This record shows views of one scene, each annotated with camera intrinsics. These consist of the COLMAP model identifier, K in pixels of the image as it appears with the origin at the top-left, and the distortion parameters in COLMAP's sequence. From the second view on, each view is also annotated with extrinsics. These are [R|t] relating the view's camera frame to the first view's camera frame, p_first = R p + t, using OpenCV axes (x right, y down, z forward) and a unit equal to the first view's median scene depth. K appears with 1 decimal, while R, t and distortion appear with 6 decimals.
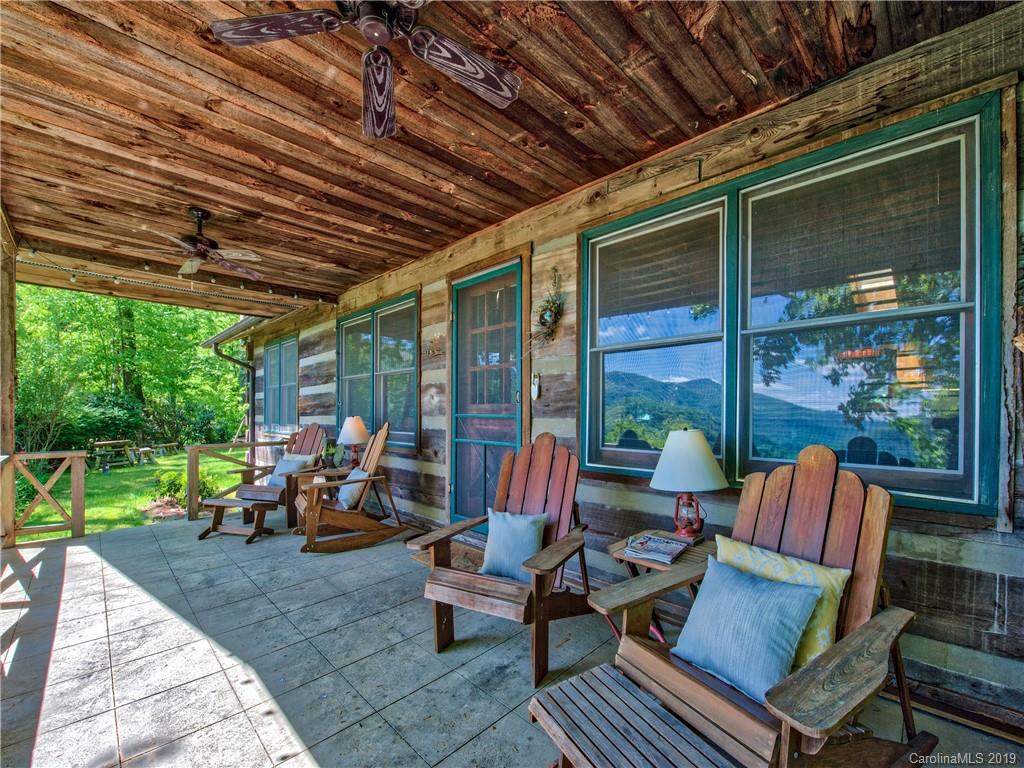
lens RADIAL K [[436.9, 0, 516.1], [0, 436.9, 405.8], [0, 0, 1]] dist [-0.020010, -0.000327]
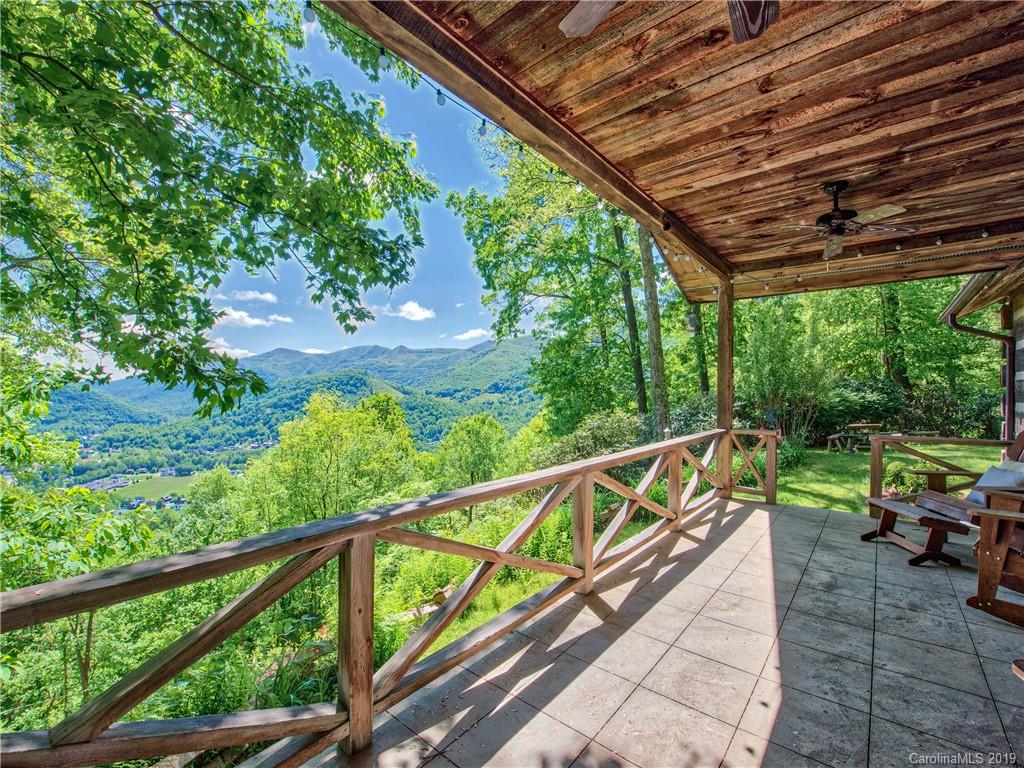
lens RADIAL K [[433.0, 0, 511.3], [0, 433.0, 381.0], [0, 0, 1]] dist [-0.017387, -0.000304]
pose [[0.067793, -0.028967, -0.997279, 0.150333], [0.009884, 0.999549, -0.028361, -0.006656], [0.997650, -0.007935, 0.068049, 0.258496]]
